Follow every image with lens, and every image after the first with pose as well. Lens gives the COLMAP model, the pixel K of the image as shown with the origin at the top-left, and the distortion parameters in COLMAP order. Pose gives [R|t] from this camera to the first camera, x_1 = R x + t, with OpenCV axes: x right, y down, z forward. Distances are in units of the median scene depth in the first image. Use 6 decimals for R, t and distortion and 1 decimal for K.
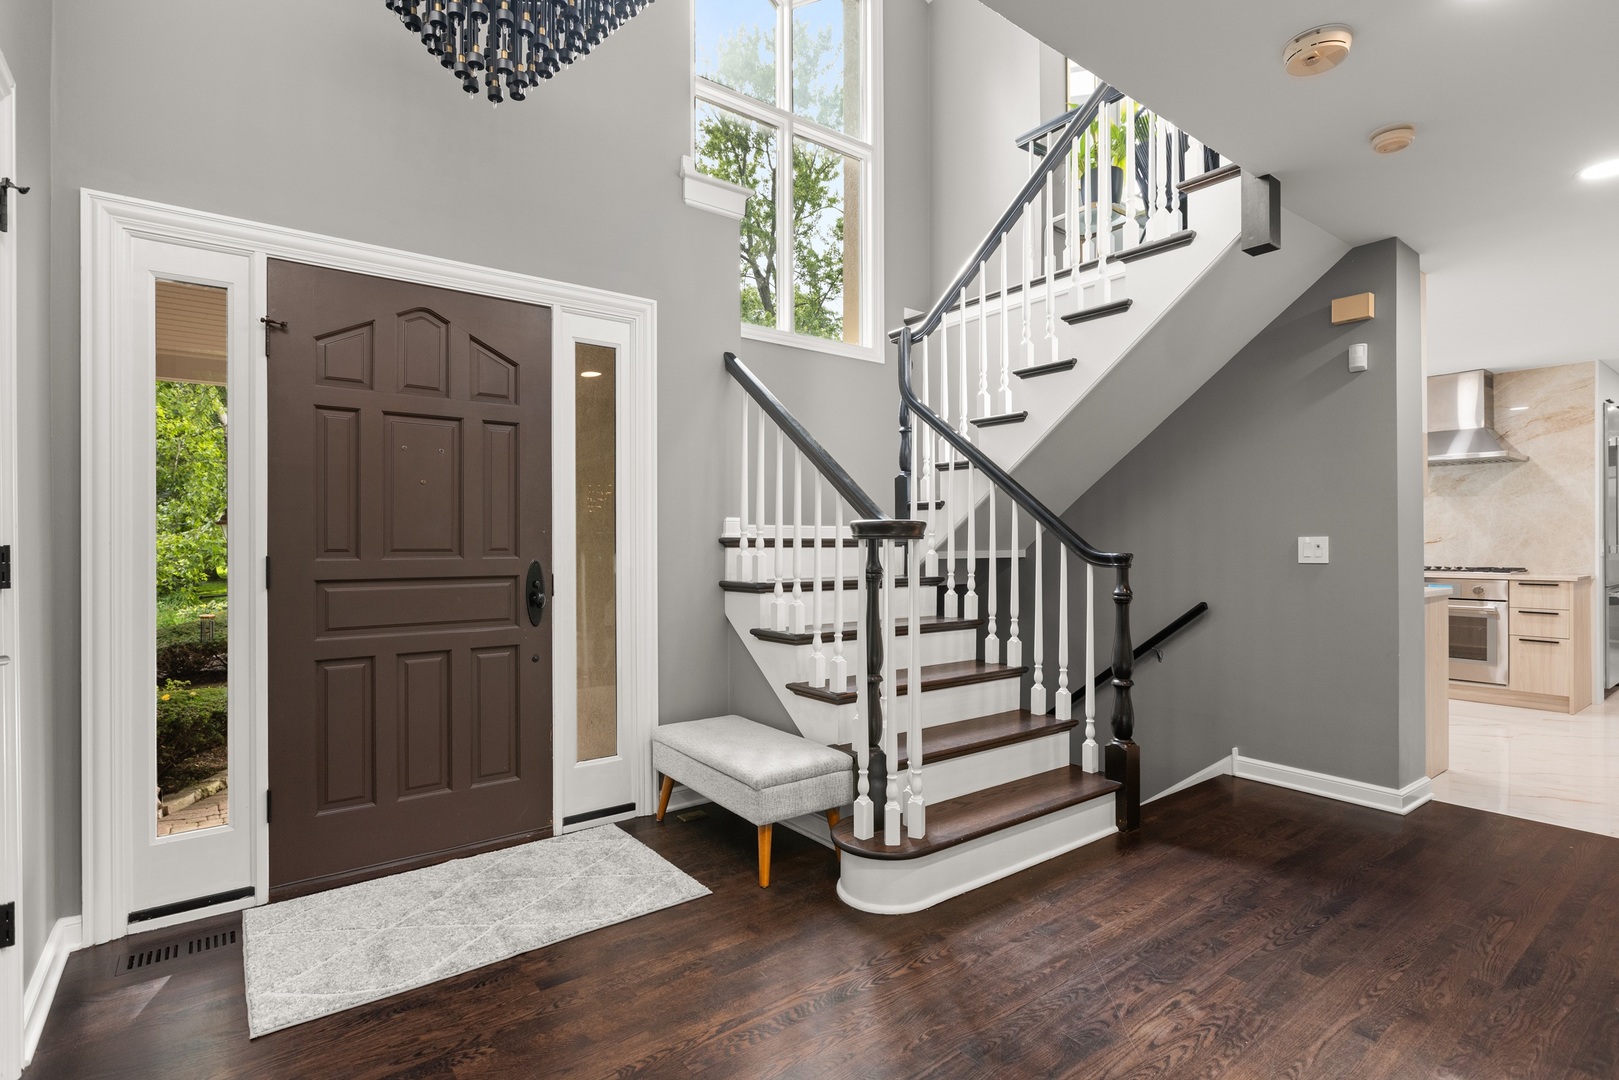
lens RADIAL K [[785.9, 0, 815.2], [0, 785.9, 540.7], [0, 0, 1]] dist [-0.001589, -0.000206]
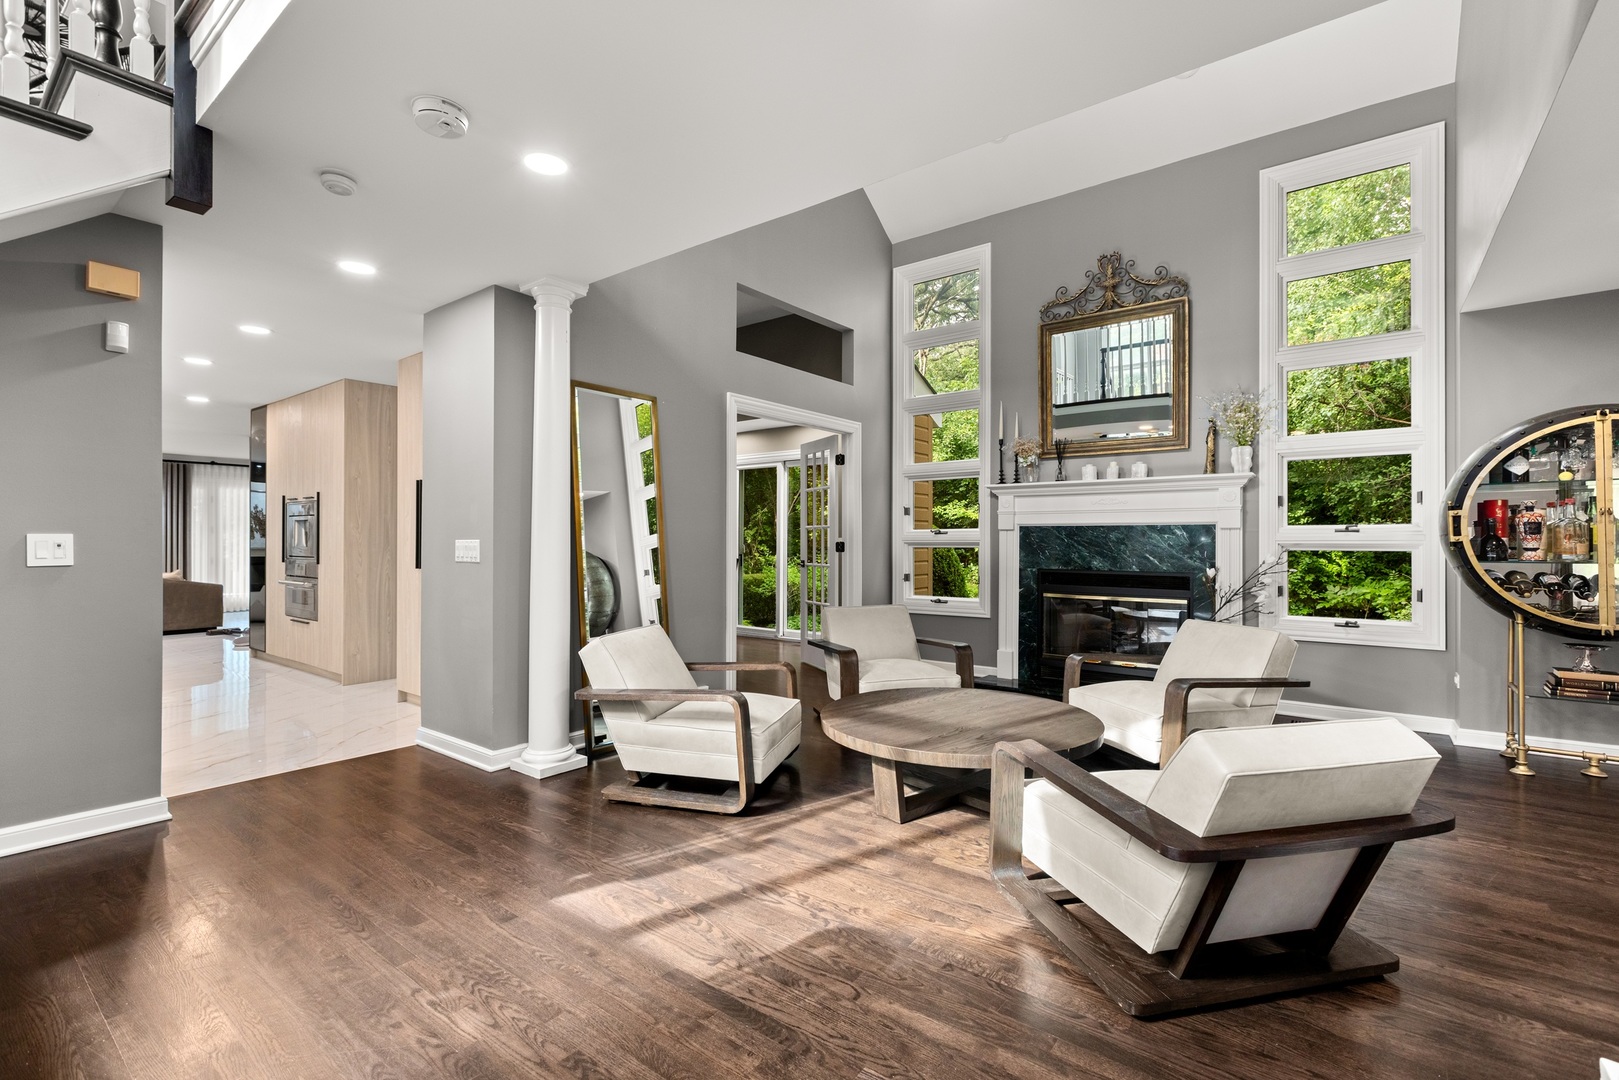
lens RADIAL K [[726.7, 0, 808.2], [0, 726.7, 535.9], [0, 0, 1]] dist [-0.001121, -0.000380]
pose [[-0.249103, 0.007956, 0.968444, -0.397630], [-0.003202, 0.999954, -0.009039, 0.001916], [-0.968472, -0.005352, -0.249066, 0.549771]]
